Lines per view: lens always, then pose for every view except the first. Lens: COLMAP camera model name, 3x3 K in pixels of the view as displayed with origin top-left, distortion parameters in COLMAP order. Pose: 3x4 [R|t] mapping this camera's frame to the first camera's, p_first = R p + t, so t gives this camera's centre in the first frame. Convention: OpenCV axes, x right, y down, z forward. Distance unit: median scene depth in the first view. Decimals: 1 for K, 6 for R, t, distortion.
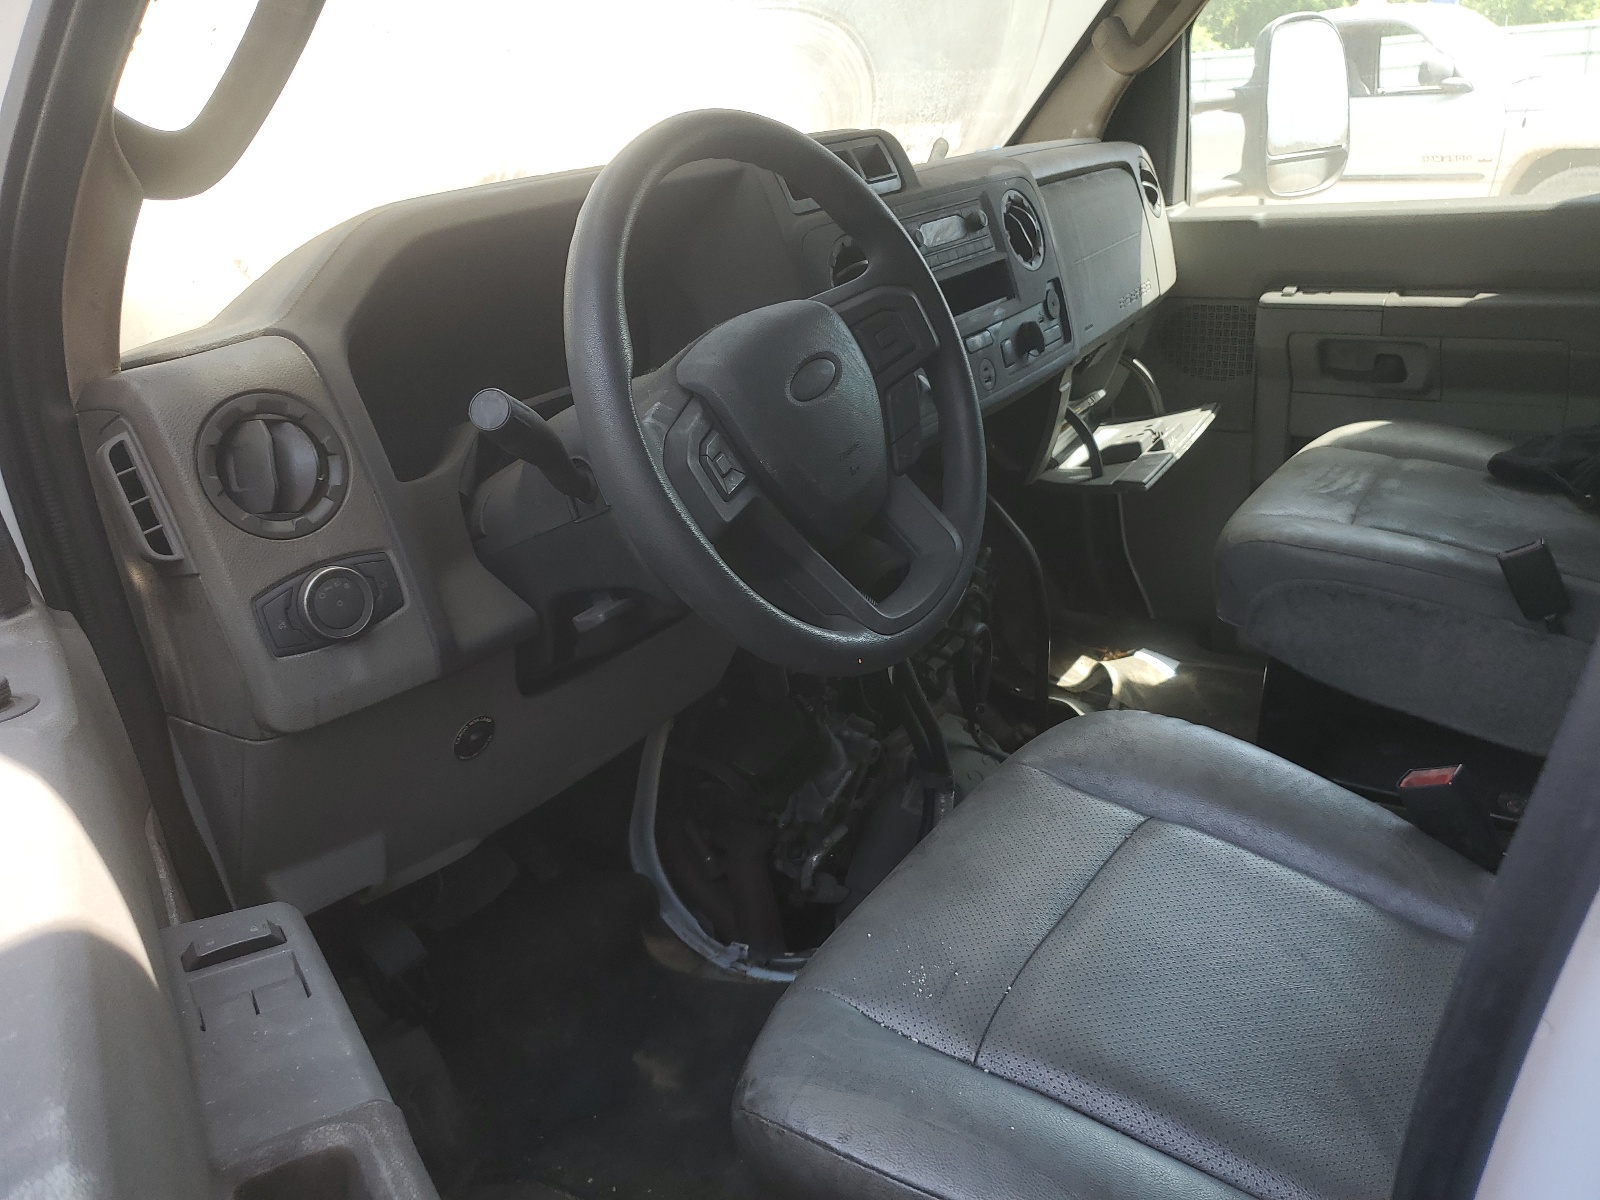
lens RADIAL K [[1356.2, 0, 800.0], [0, 1356.2, 600.0], [0, 0, 1]] dist [0.090678, -0.143824]
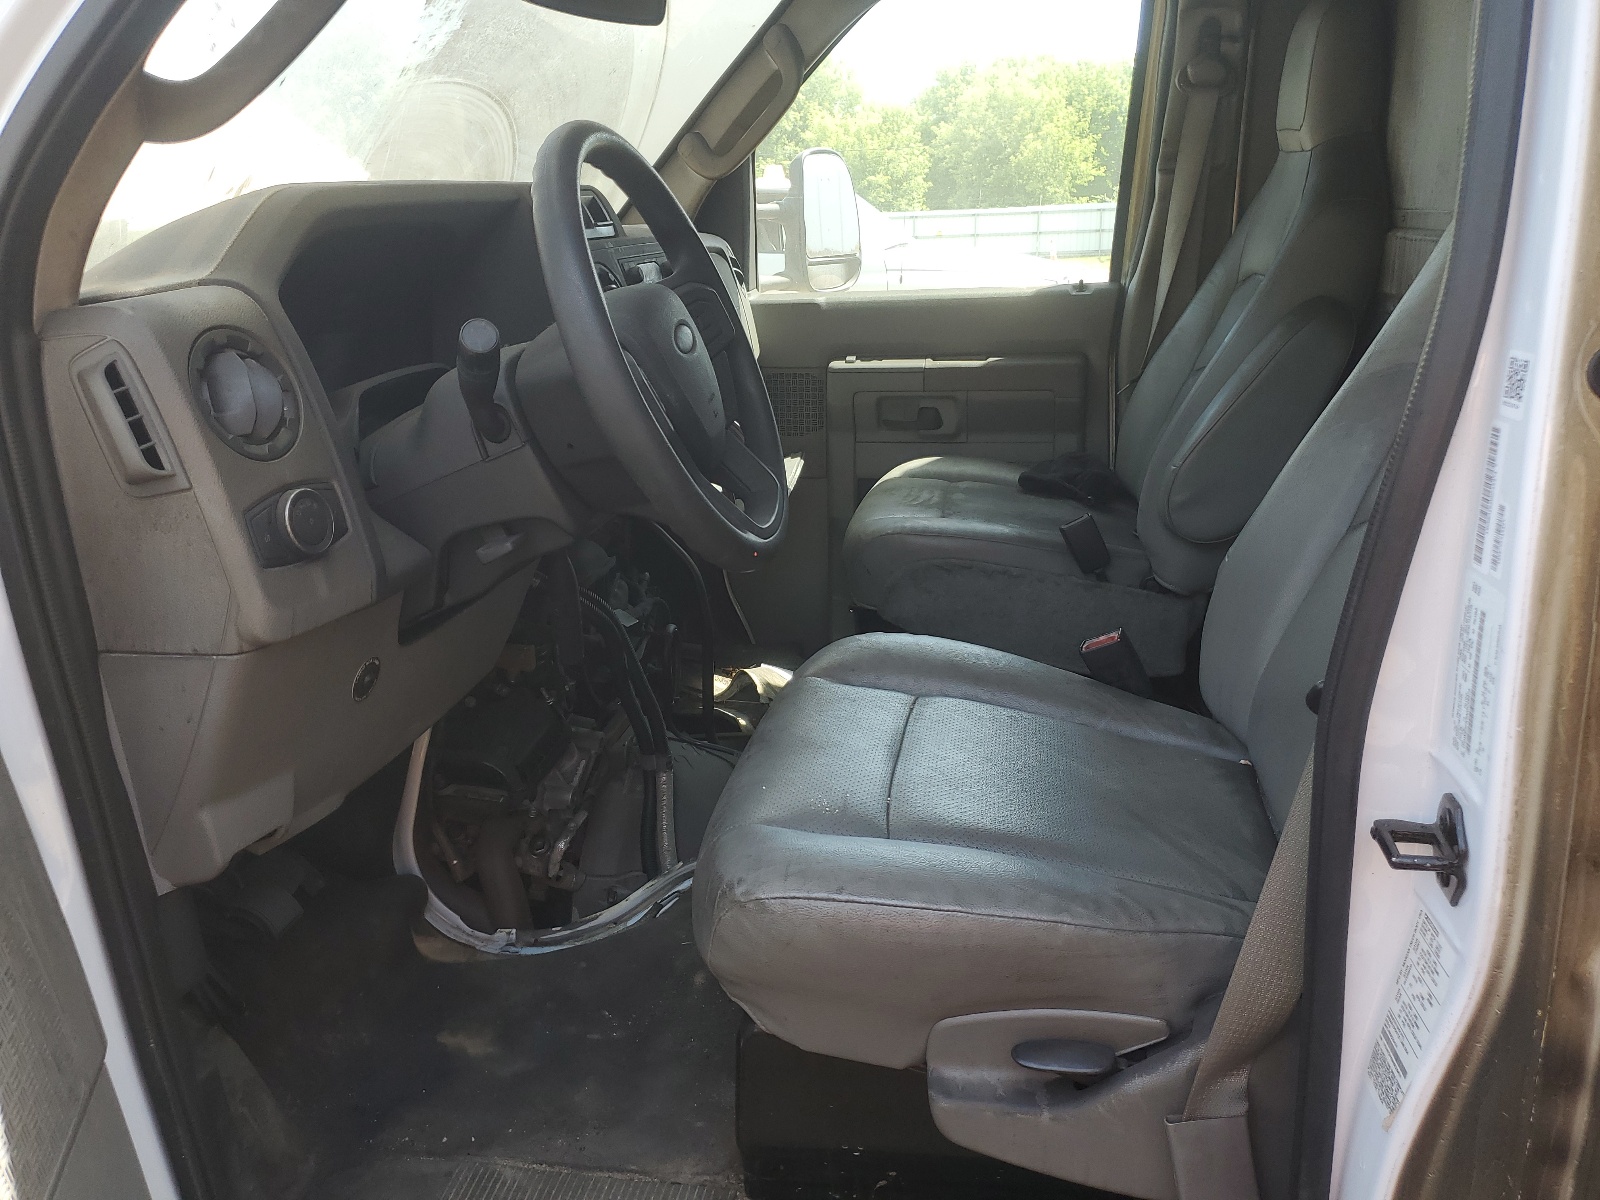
lens RADIAL K [[1360.6, 0, 800.0], [0, 1360.6, 600.0], [0, 0, 1]] dist [0.152478, -0.264673]
pose [[0.905393, -0.062838, 0.419899, -0.267223], [0.112925, 0.989005, -0.095485, 0.126782], [-0.409282, 0.133868, 0.902534, -0.085852]]
